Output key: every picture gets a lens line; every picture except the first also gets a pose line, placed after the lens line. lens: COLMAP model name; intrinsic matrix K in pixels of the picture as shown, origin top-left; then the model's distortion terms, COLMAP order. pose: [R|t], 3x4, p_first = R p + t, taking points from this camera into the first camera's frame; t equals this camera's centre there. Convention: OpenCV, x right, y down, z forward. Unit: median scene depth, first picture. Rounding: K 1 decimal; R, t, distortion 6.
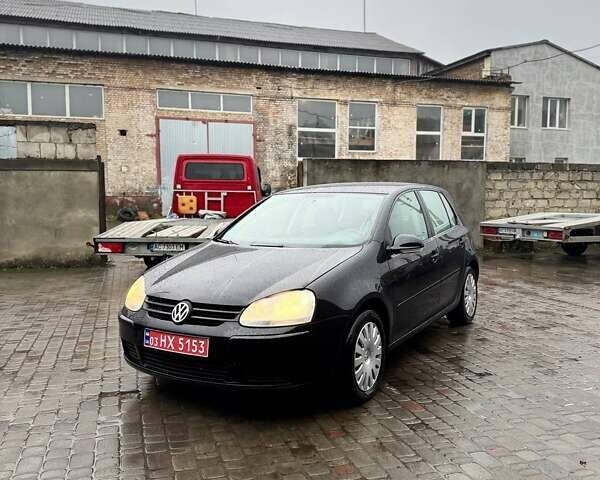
lens RADIAL K [[570.6, 0, 300.0], [0, 570.6, 240.0], [0, 0, 1]] dist [-0.002681, -0.011702]
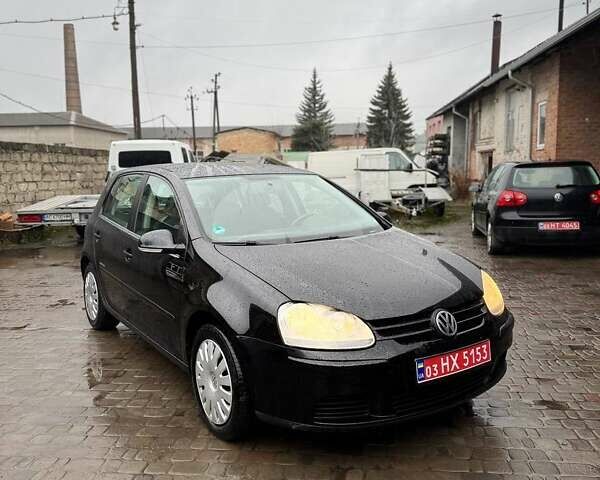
lens RADIAL K [[570.6, 0, 300.0], [0, 570.6, 240.0], [0, 0, 1]] dist [-0.002681, -0.011702]
pose [[0.424738, -0.115086, 0.897972, -0.244023], [0.089212, 0.992380, 0.084988, -0.017939], [-0.900910, 0.044012, 0.431769, 0.204855]]
